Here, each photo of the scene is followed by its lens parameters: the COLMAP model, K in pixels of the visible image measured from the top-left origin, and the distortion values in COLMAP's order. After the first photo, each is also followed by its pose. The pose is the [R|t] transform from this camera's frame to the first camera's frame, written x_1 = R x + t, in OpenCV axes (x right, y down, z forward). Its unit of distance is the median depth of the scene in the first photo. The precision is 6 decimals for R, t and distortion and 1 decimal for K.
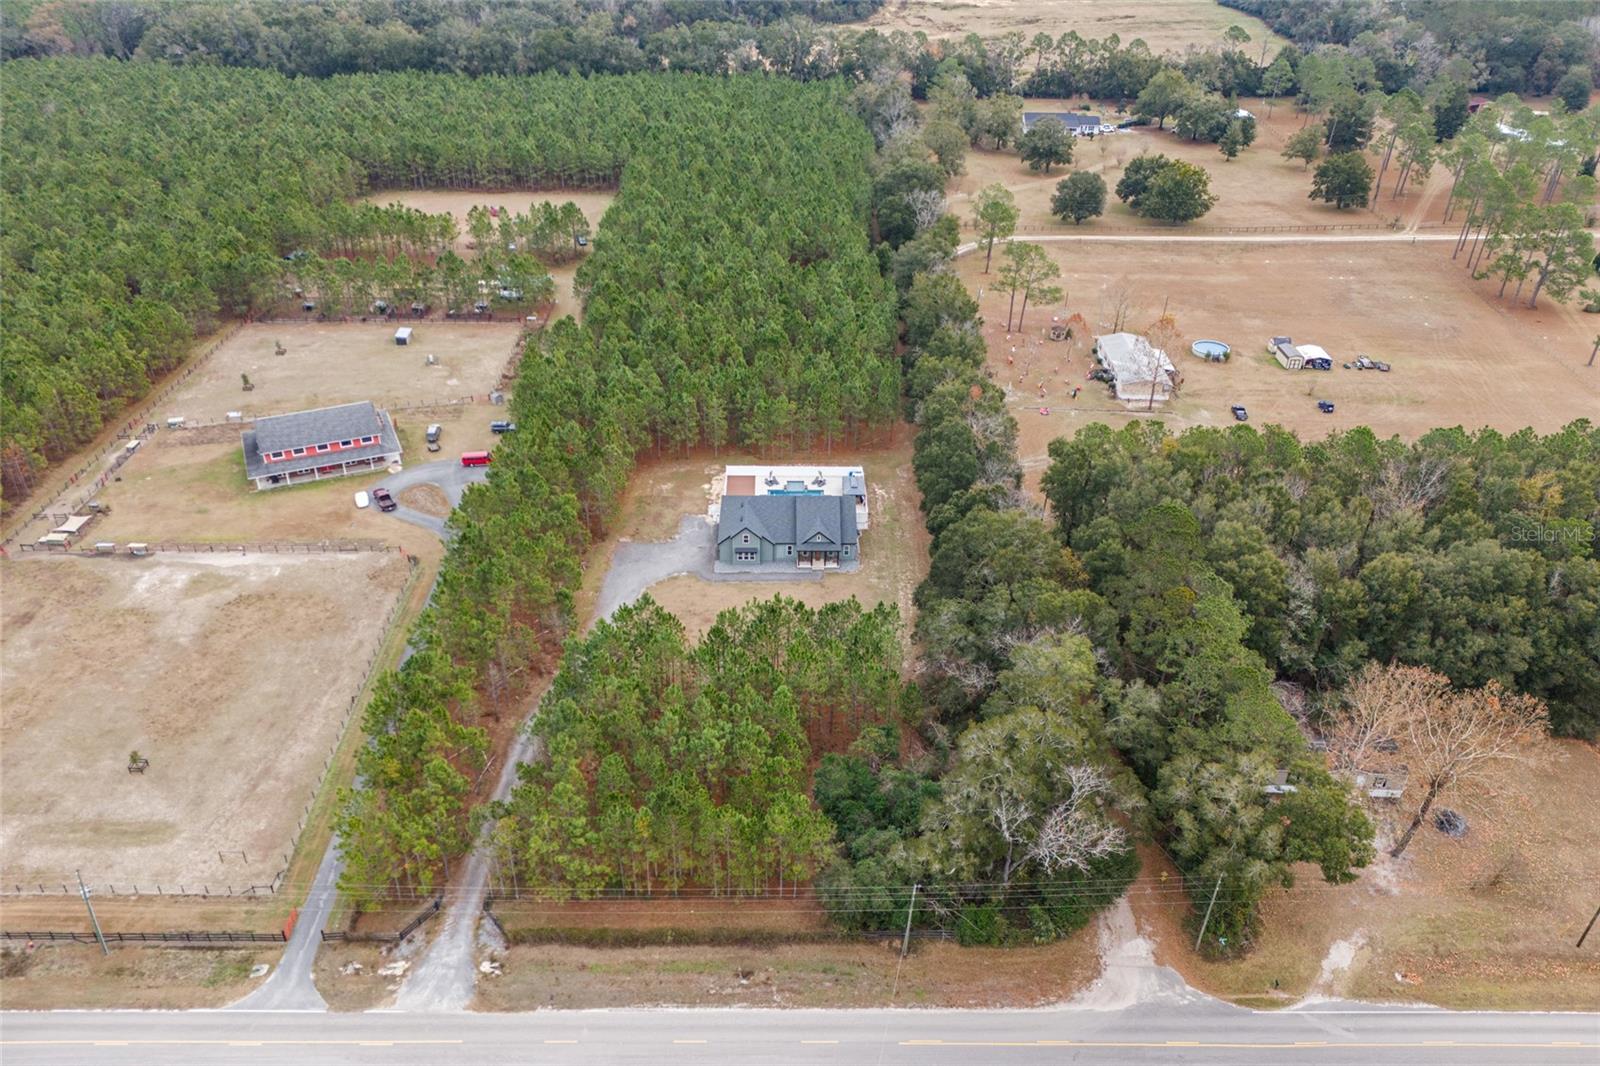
lens RADIAL K [[1165.9, 0, 798.8], [0, 1165.9, 538.2], [0, 0, 1]] dist [0.078844, -0.078392]
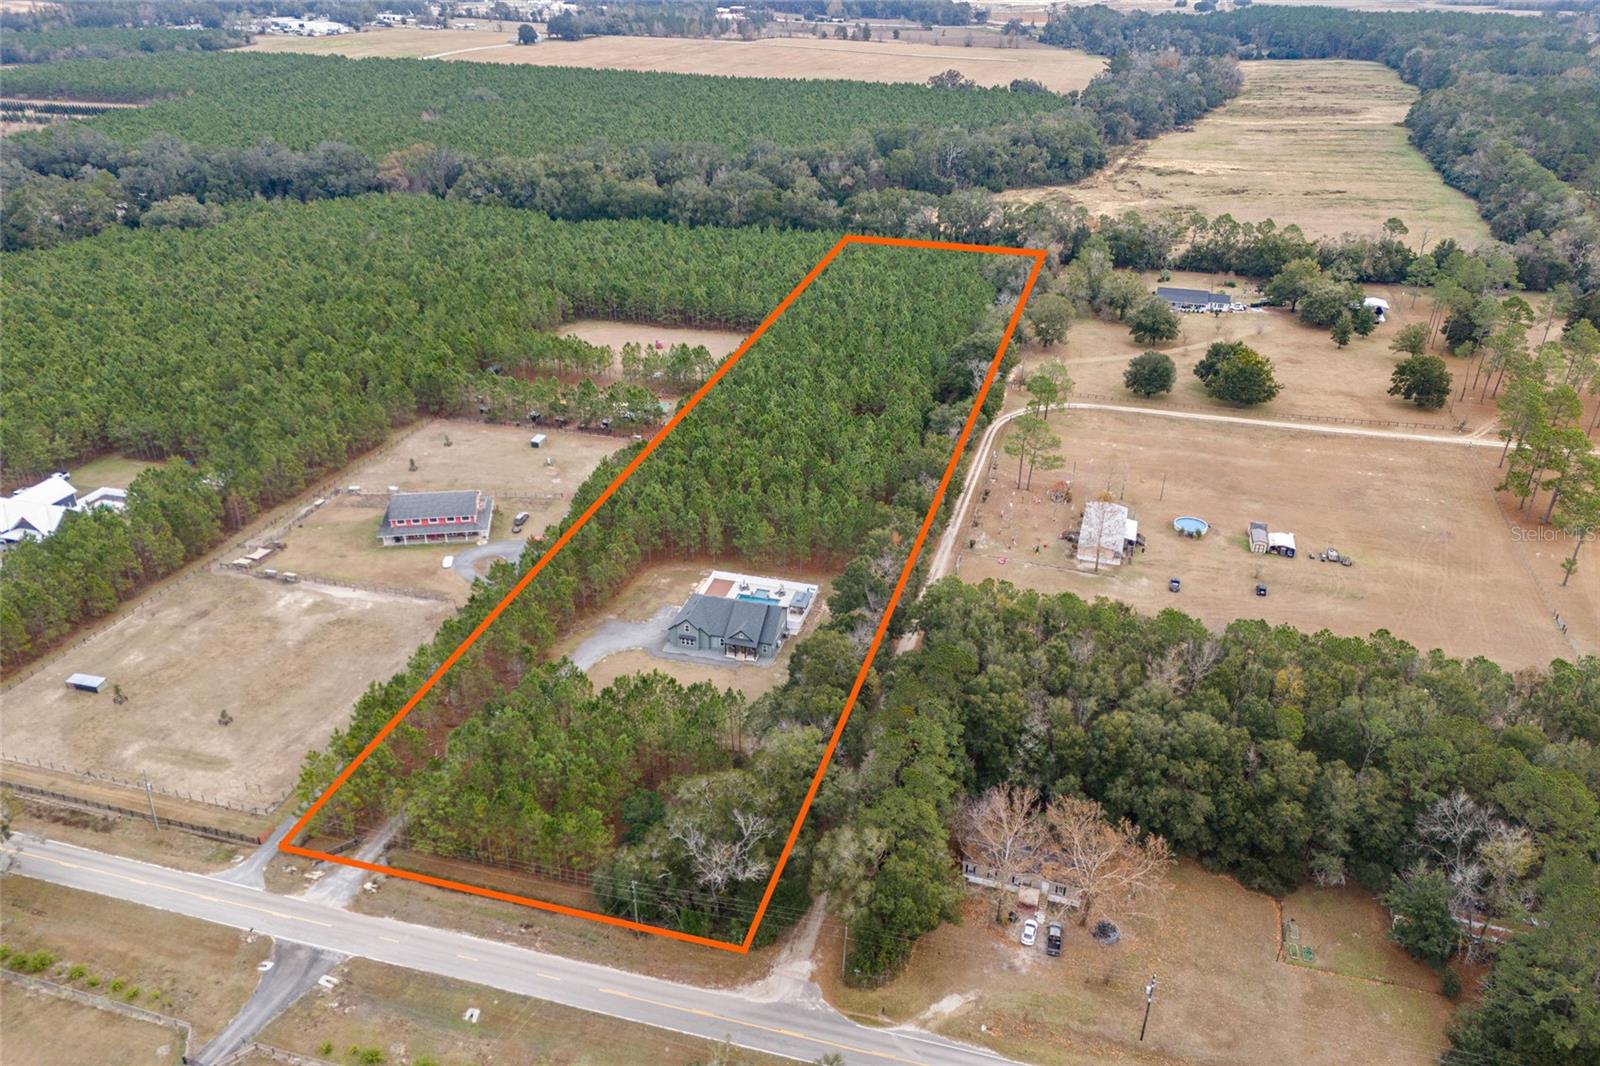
lens RADIAL K [[1161.0, 0, 800.0], [0, 1161.0, 533.0], [0, 0, 1]] dist [0.110326, -0.134037]
pose [[0.962540, 0.121680, -0.242303, 0.308555], [-0.142437, 0.987325, -0.070011, -0.025973], [0.230713, 0.101902, 0.967671, -0.195211]]
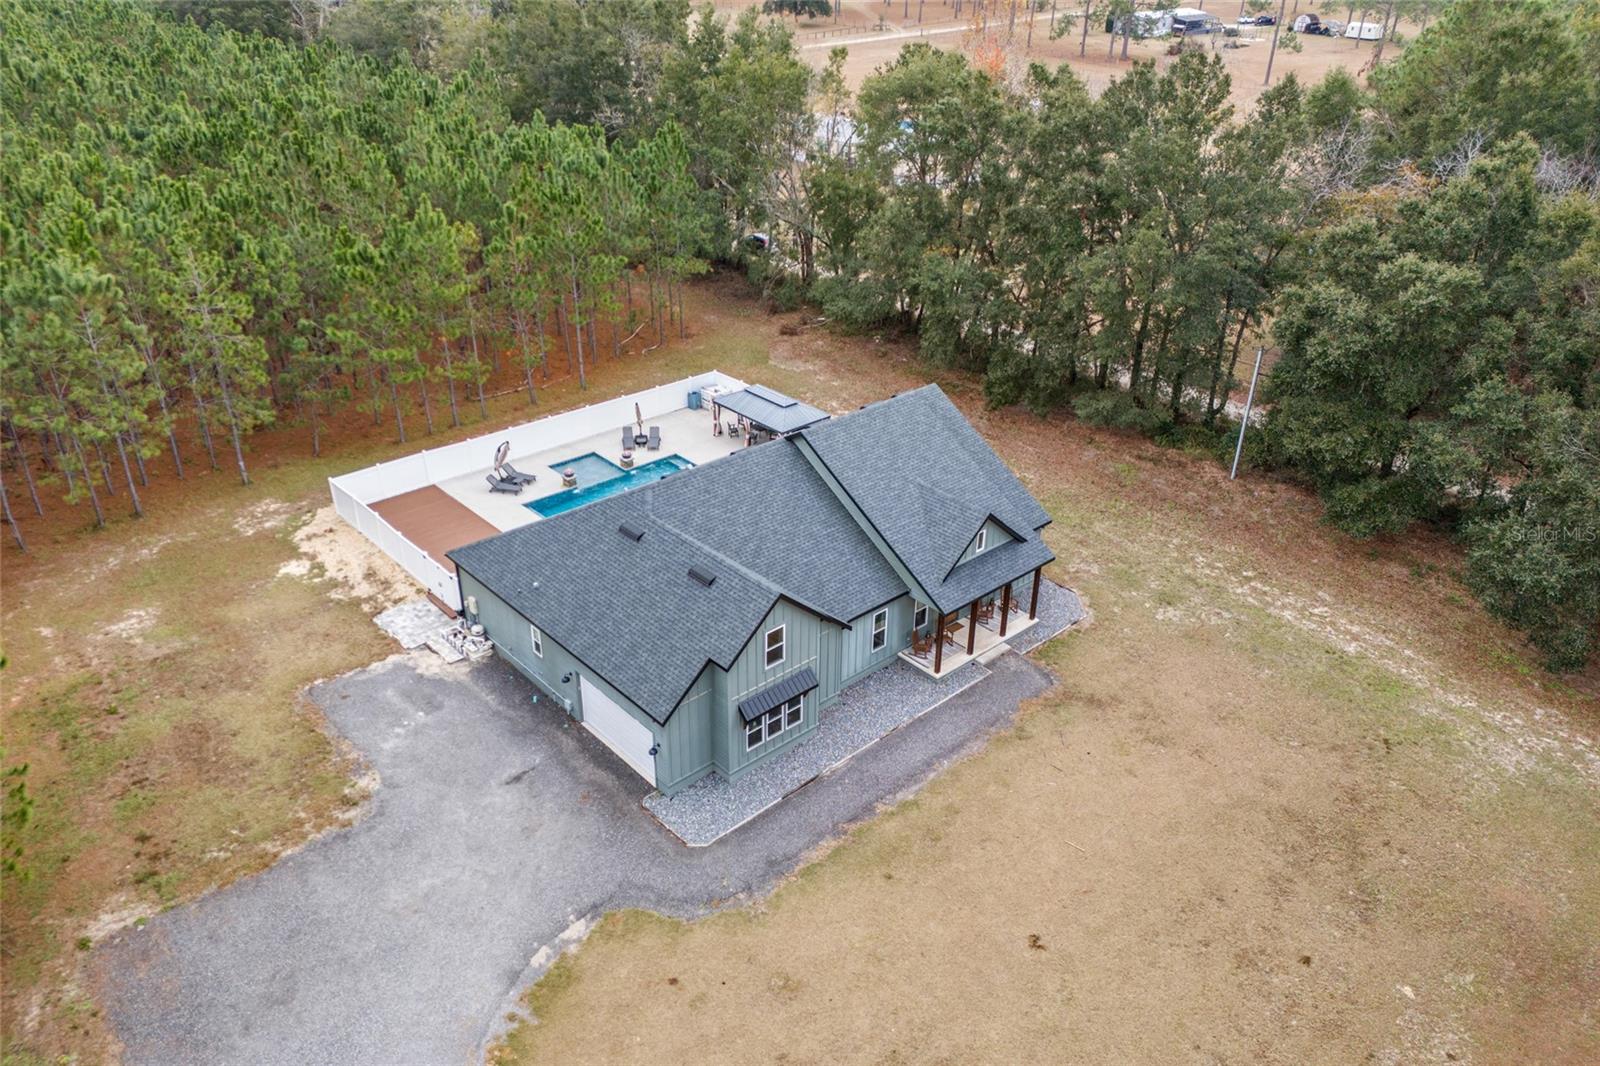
lens RADIAL K [[1165.9, 0, 798.8], [0, 1165.9, 538.2], [0, 0, 1]] dist [0.078844, -0.078392]
pose [[0.753234, -0.322077, 0.573502, -0.134752], [0.350994, 0.934211, 0.063658, -0.025716], [-0.556275, 0.153347, 0.816727, 0.662336]]
